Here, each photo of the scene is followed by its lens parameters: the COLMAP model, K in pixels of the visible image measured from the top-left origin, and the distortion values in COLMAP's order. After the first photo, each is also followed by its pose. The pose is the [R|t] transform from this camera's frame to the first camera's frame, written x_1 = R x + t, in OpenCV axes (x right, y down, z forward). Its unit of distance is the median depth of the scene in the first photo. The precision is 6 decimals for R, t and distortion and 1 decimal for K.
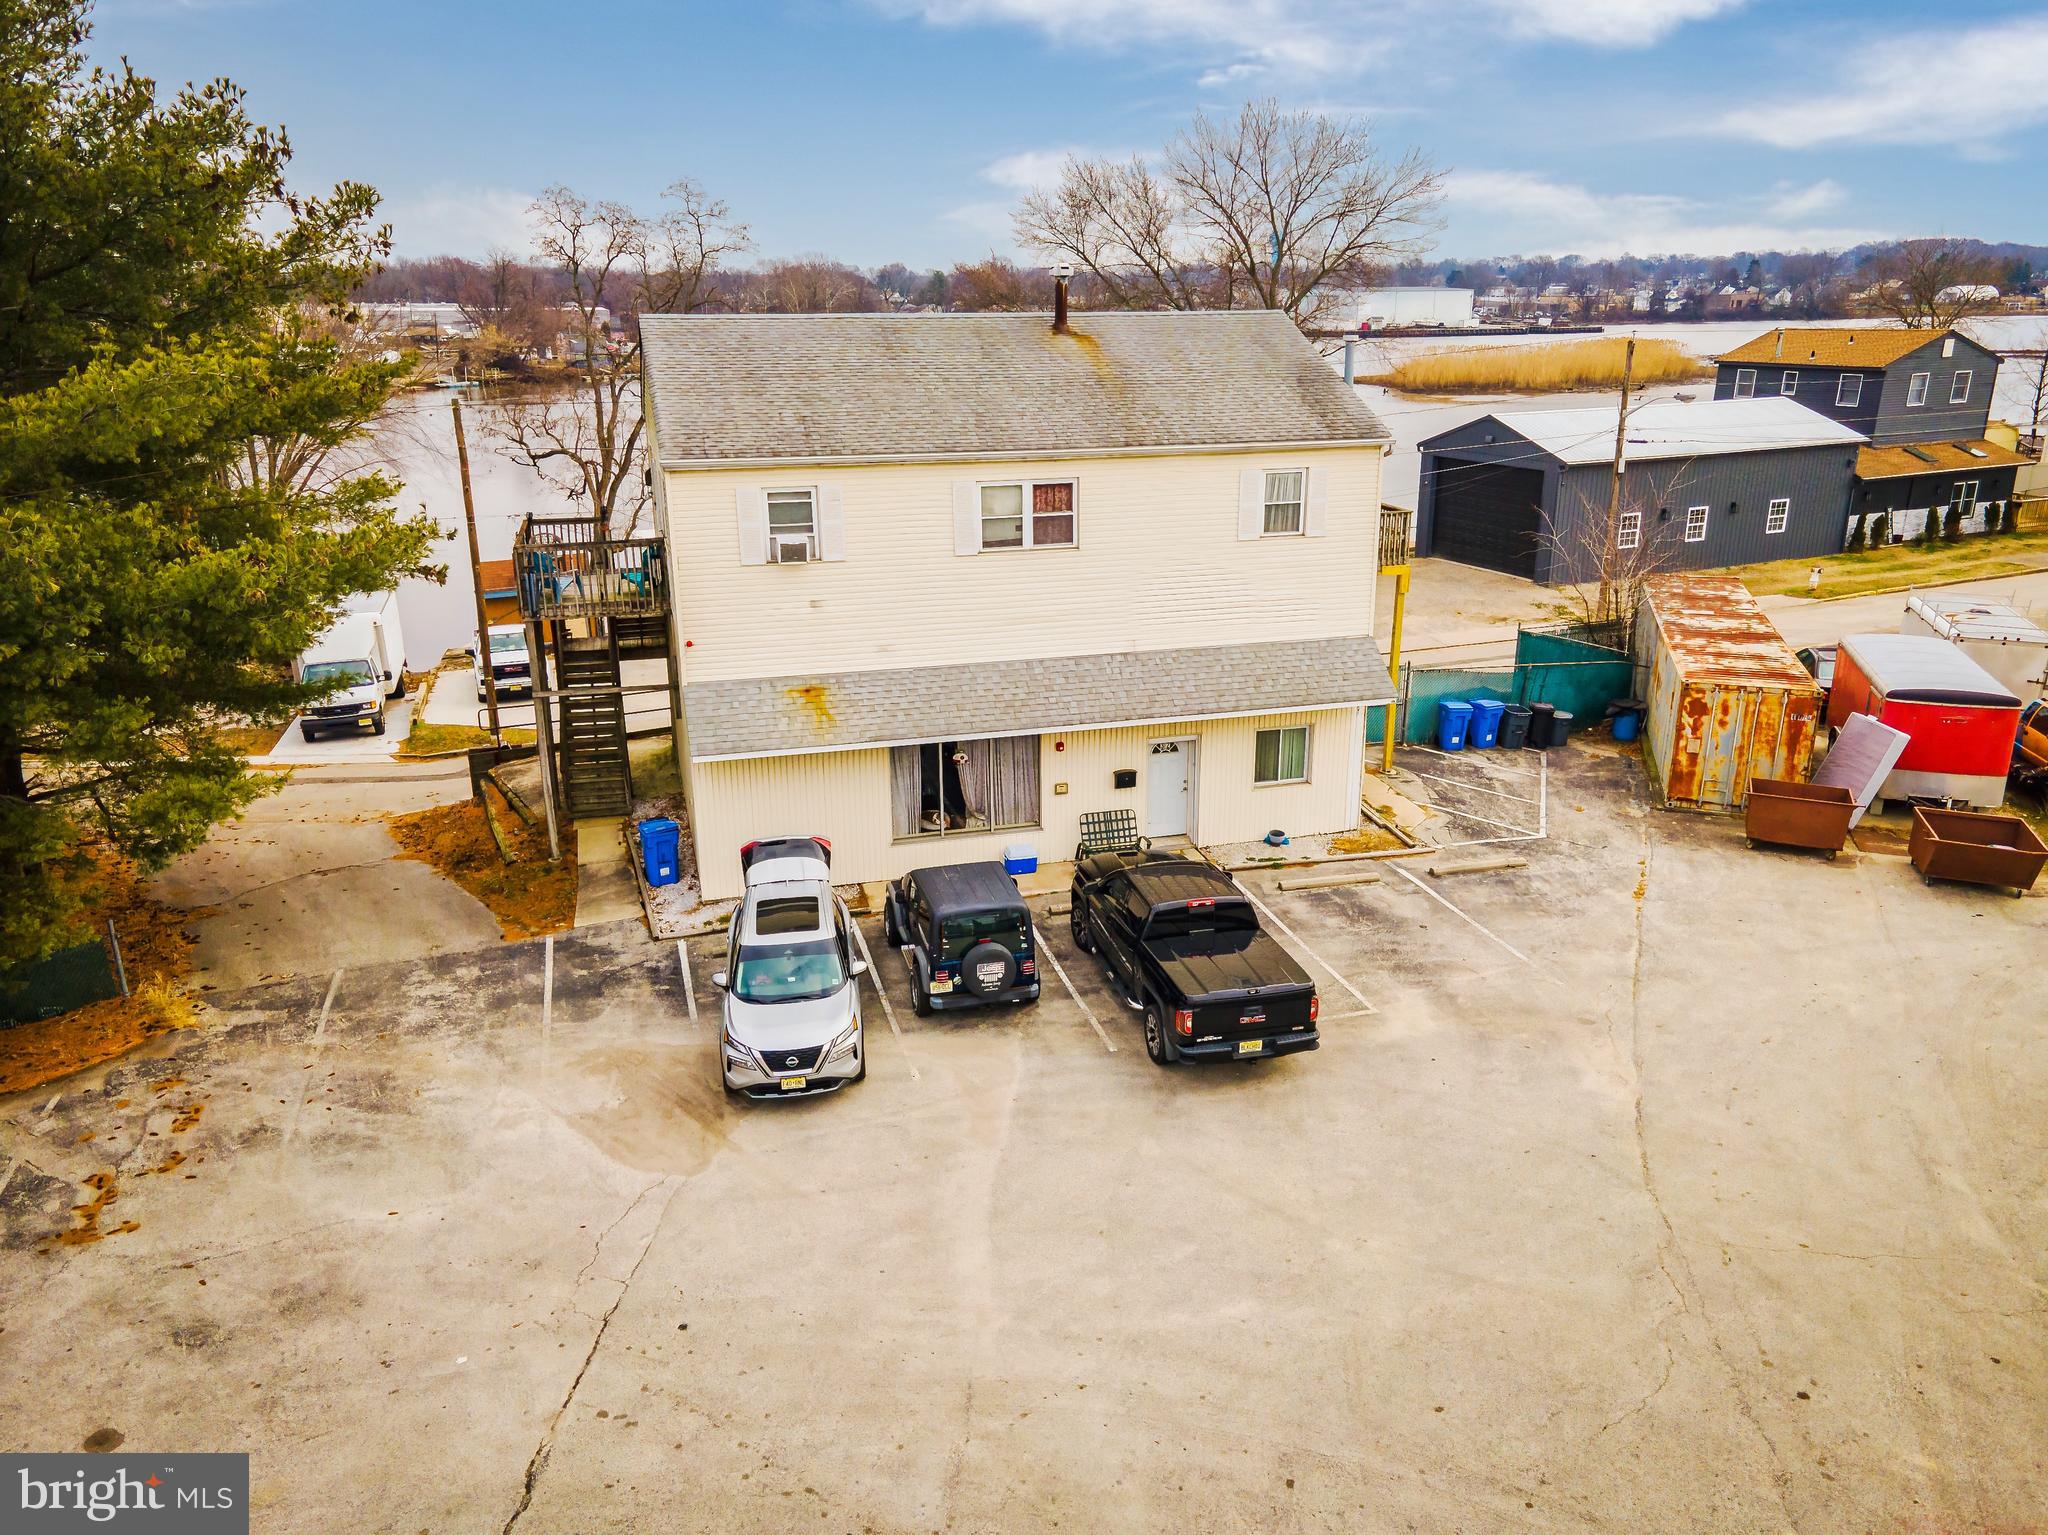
lens RADIAL K [[1484.6, 0, 1034.4], [0, 1484.6, 767.6], [0, 0, 1]] dist [0.023246, 0.038317]
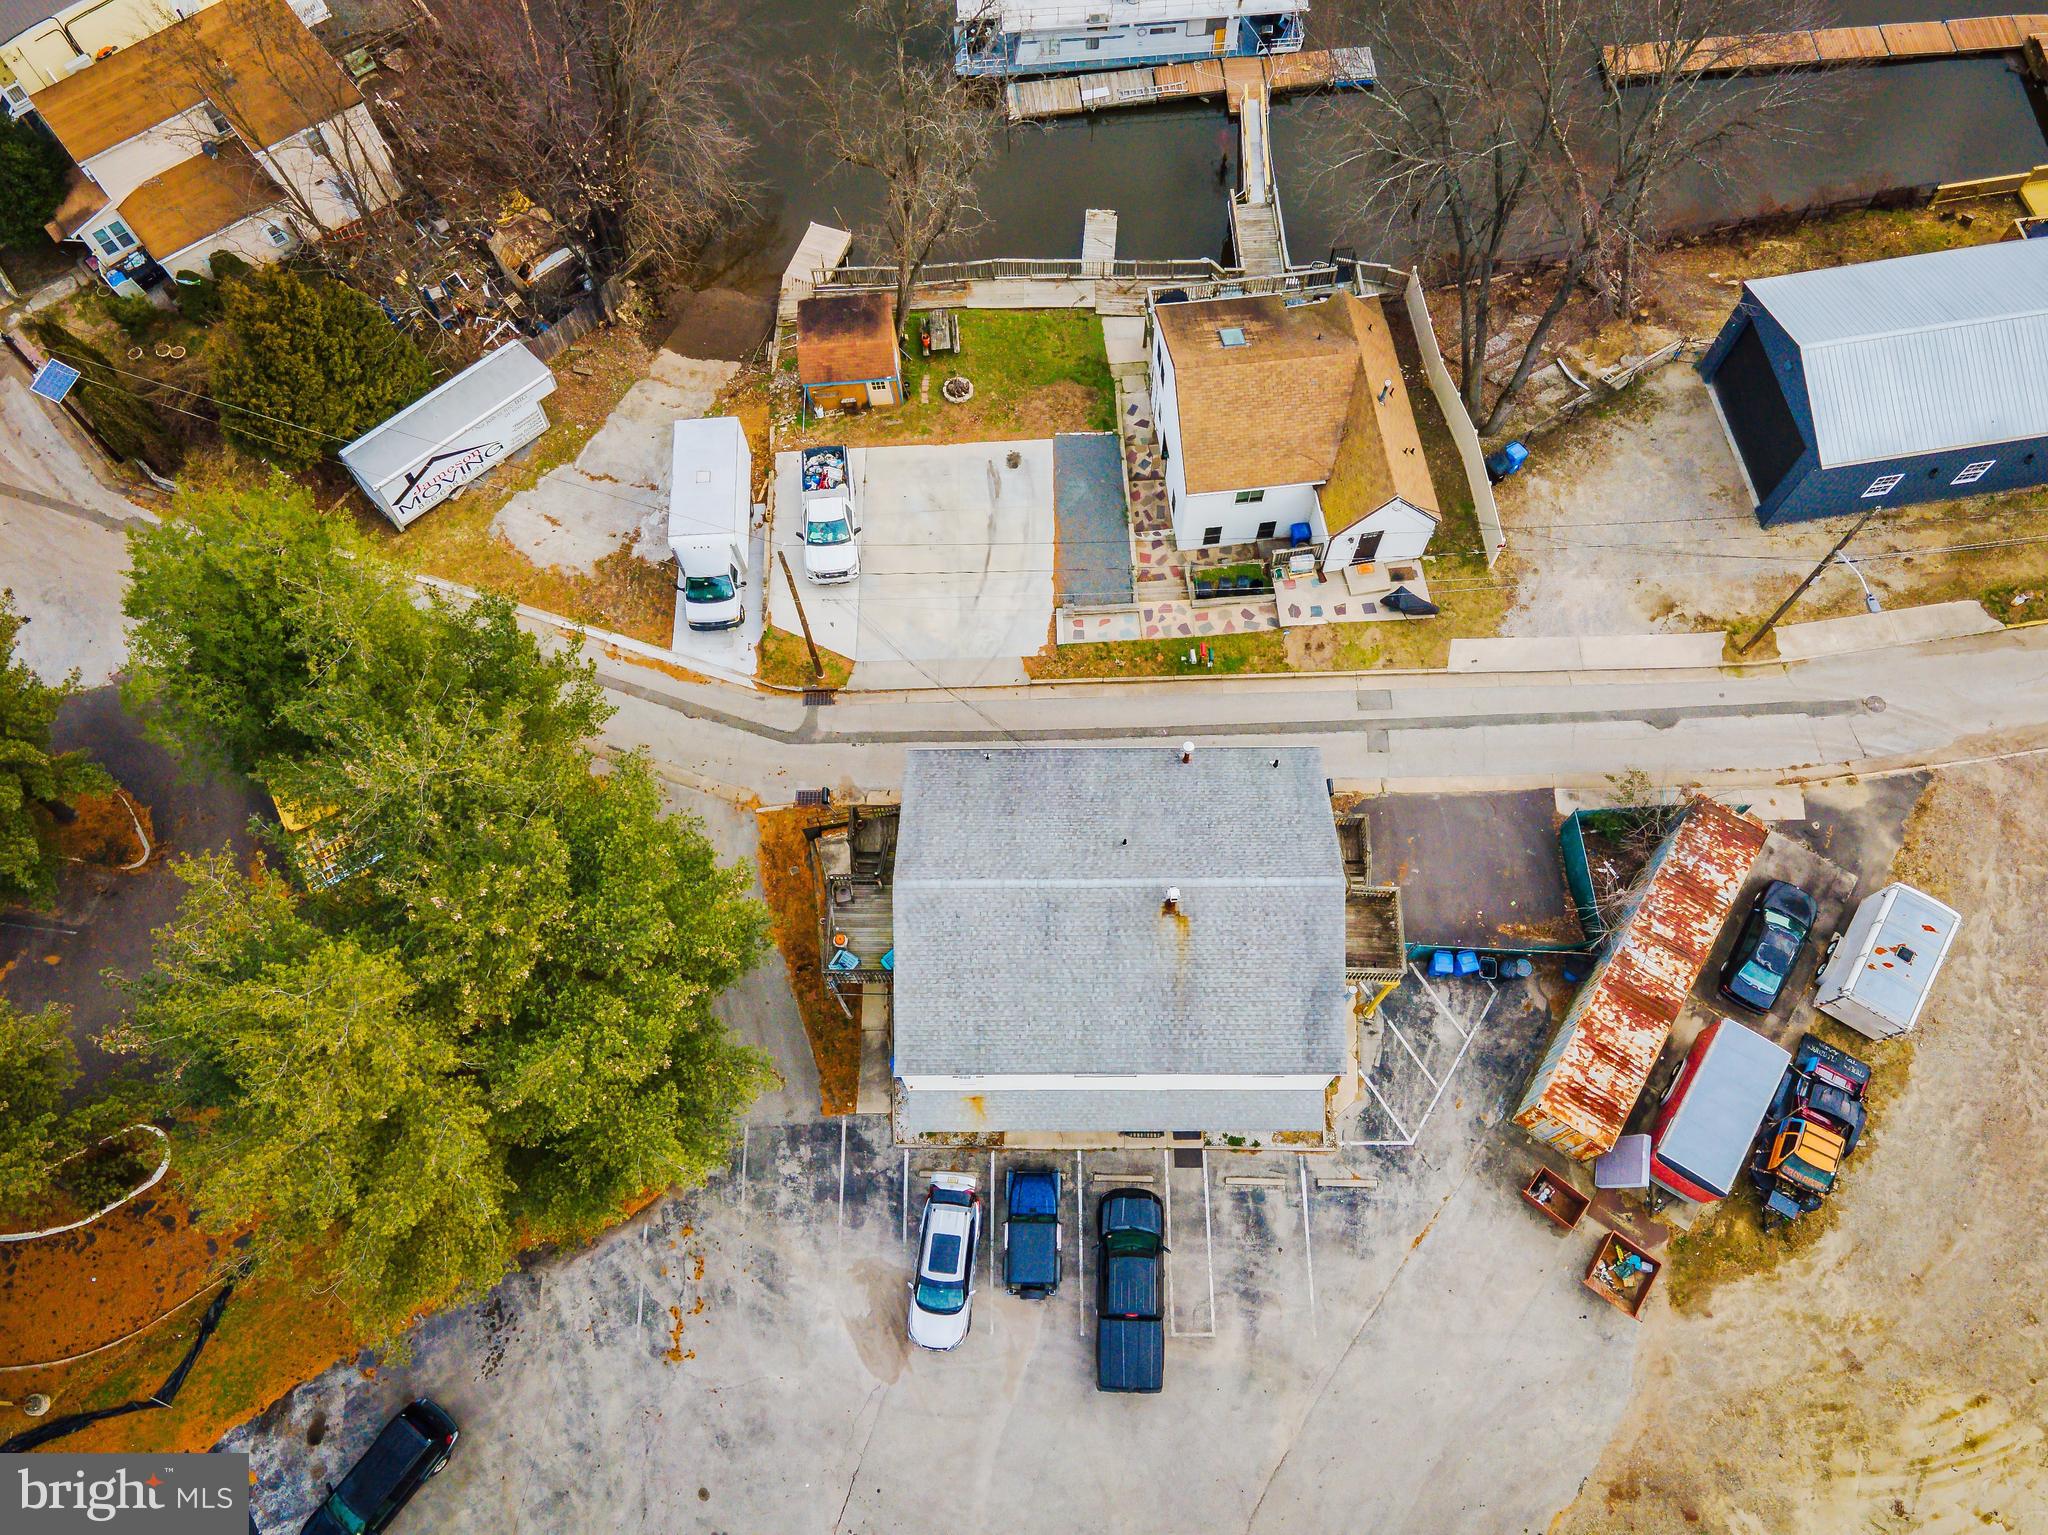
lens RADIAL K [[1496.3, 0, 1035.9], [0, 1496.3, 757.2], [0, 0, 1]] dist [0.027194, 0.031924]
pose [[0.962612, 0.245910, -0.113603, 0.023764], [-0.074697, 0.644094, 0.761291, -1.635514], [0.260380, -0.724342, 0.638381, 0.142954]]
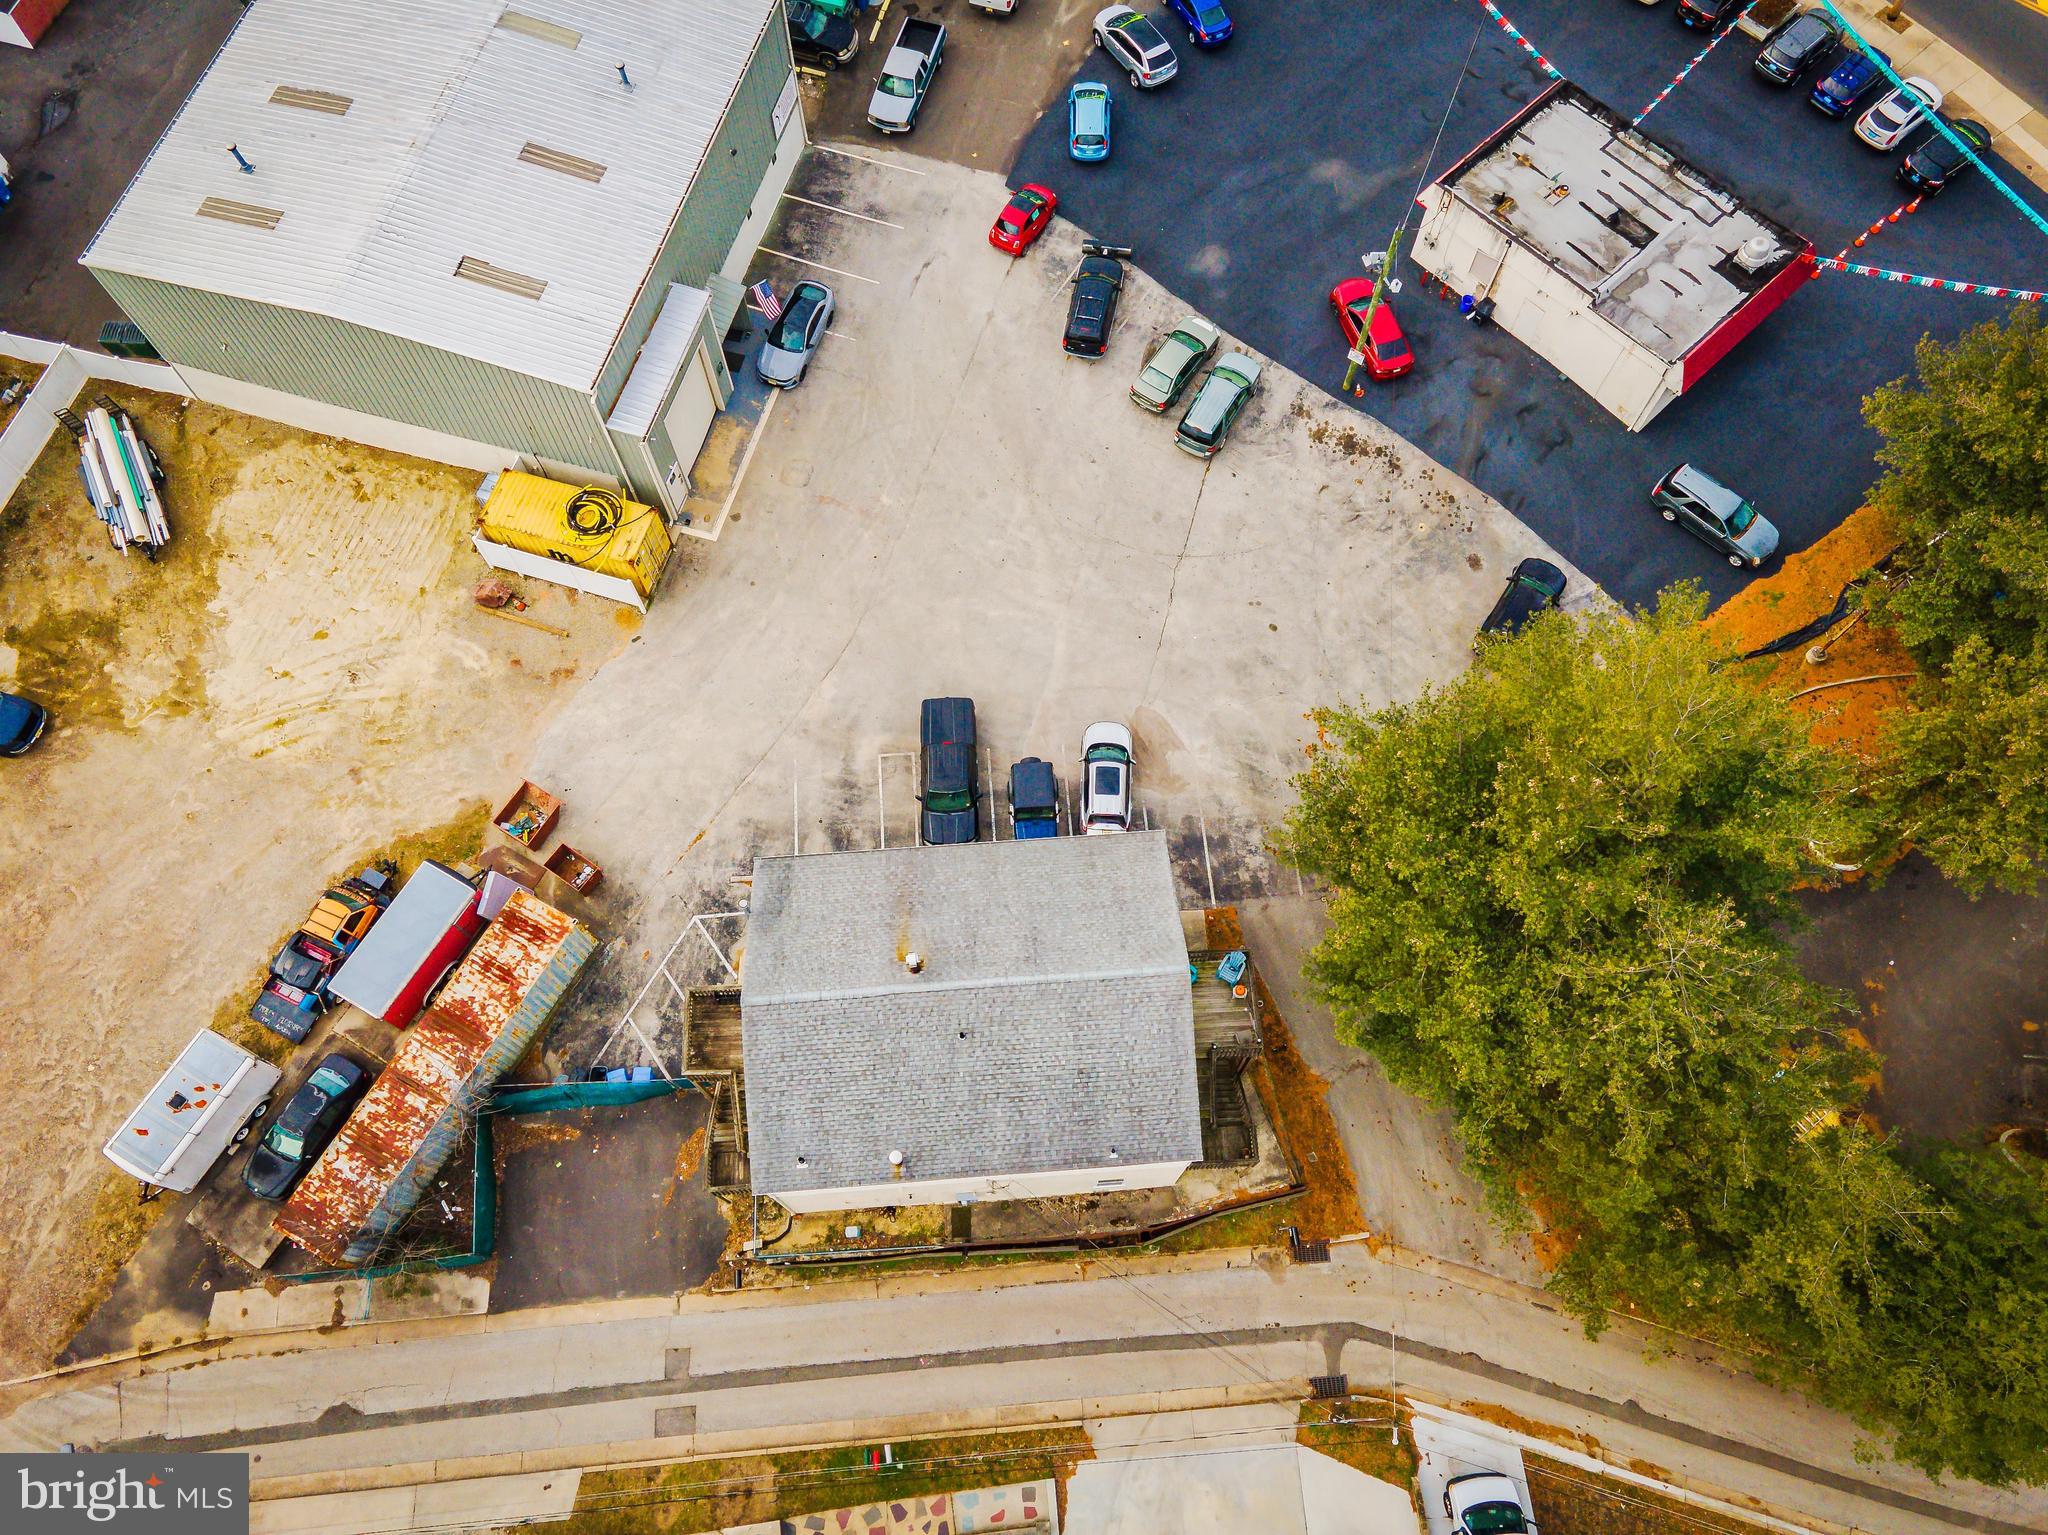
lens RADIAL K [[1484.6, 0, 1034.4], [0, 1484.6, 767.6], [0, 0, 1]] dist [0.023246, 0.038317]
pose [[-0.979353, -0.186133, 0.078884, -0.194202], [0.061835, 0.095695, 0.993488, -1.940368], [-0.192470, 0.977853, -0.082209, 0.982946]]
